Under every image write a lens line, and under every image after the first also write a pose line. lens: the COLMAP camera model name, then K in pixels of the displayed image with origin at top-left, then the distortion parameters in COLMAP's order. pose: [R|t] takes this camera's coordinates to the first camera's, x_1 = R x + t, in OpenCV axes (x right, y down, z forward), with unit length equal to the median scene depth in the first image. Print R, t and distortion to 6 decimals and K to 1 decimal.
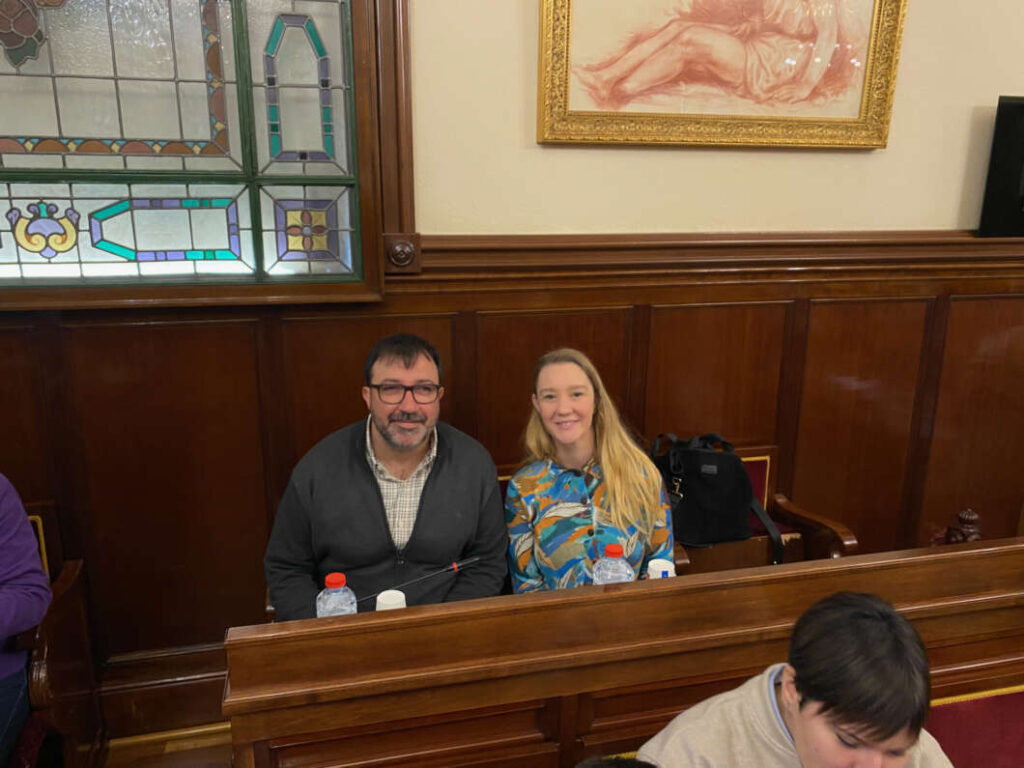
lens RADIAL K [[804.5, 0, 512.0], [0, 804.5, 384.0], [0, 0, 1]] dist [0.013736, 0.001567]
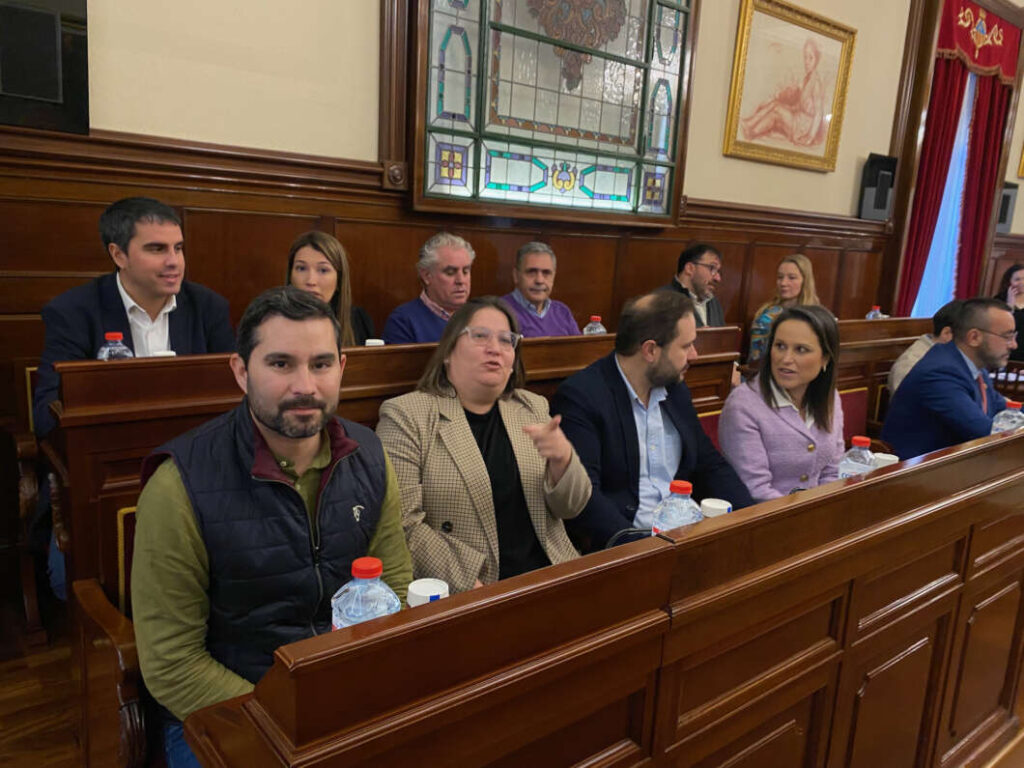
lens RADIAL K [[804.5, 0, 512.0], [0, 804.5, 384.0], [0, 0, 1]] dist [0.013736, 0.001567]
pose [[0.888037, -0.037512, 0.458240, -1.480639], [0.048476, 0.998750, -0.012183, 0.284866], [-0.457210, 0.033033, 0.888745, -0.542133]]
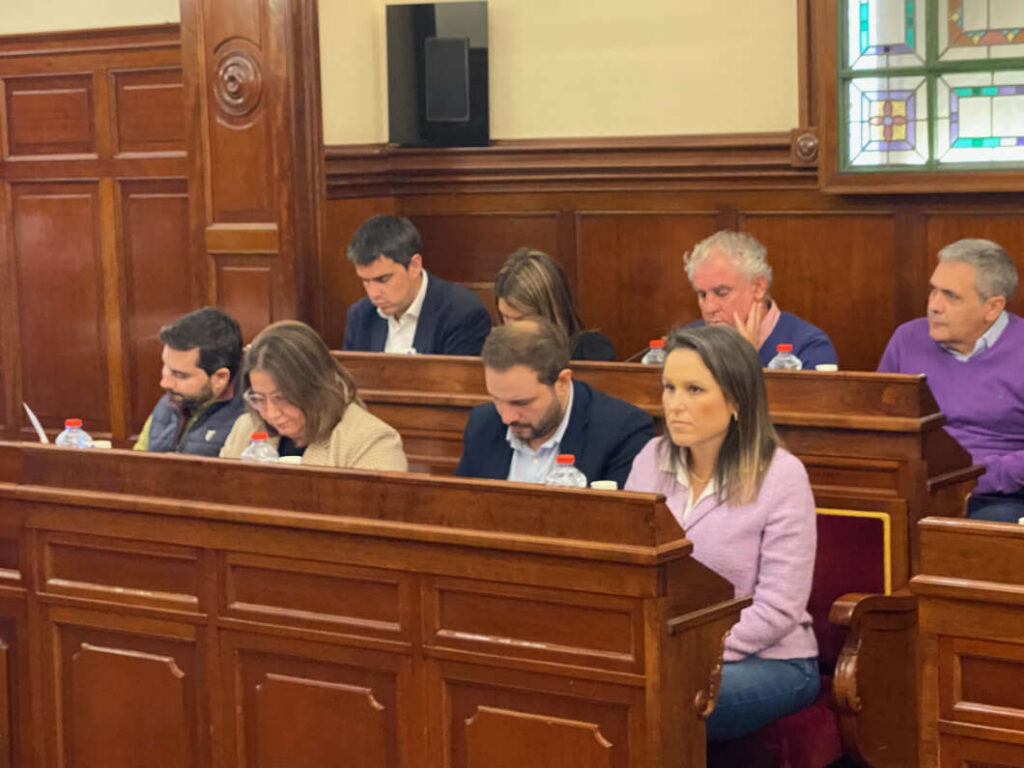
lens RADIAL K [[2296.2, 0, 512.0], [0, 2296.2, 384.0], [0, 0, 1]] dist [0.151800, 0.482338]
pose [[0.647322, 0.063530, -0.759565, 1.112401], [-0.142615, 0.989017, -0.038819, 0.351576], [0.748756, 0.133453, 0.649272, -1.349657]]
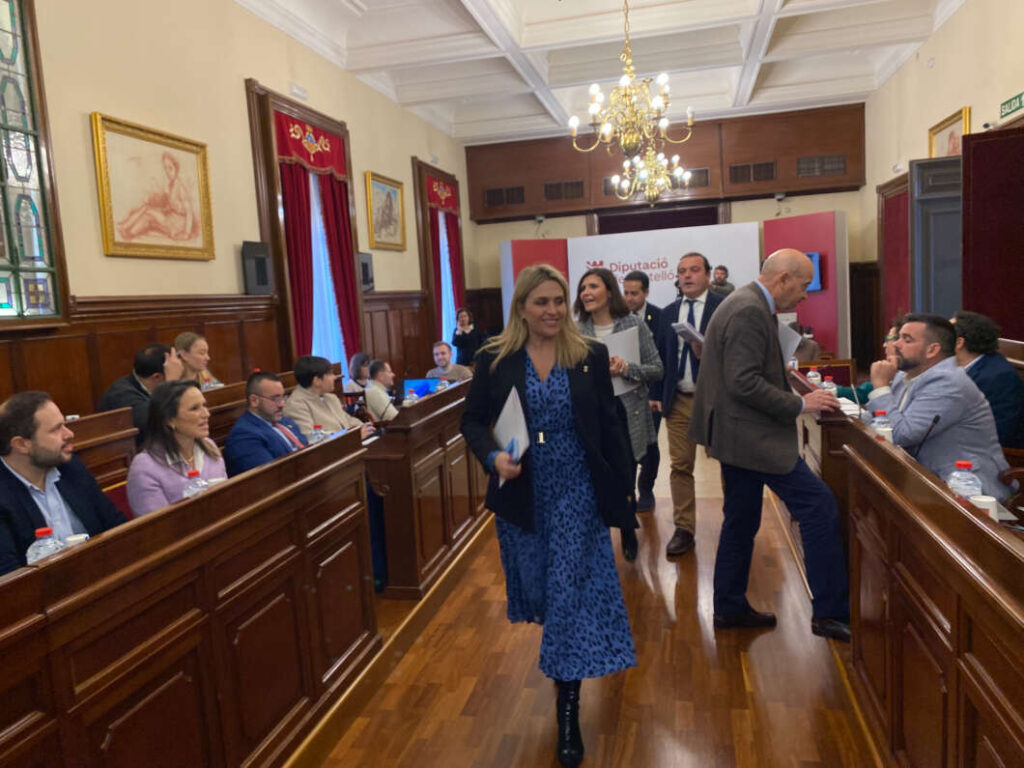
lens RADIAL K [[804.5, 0, 512.0], [0, 804.5, 384.0], [0, 0, 1]] dist [0.013736, 0.001567]
pose [[0.428582, -0.127920, 0.894401, -1.651732], [0.258413, 0.965928, 0.014323, 0.324815], [-0.865760, 0.224986, 0.447036, -0.946925]]
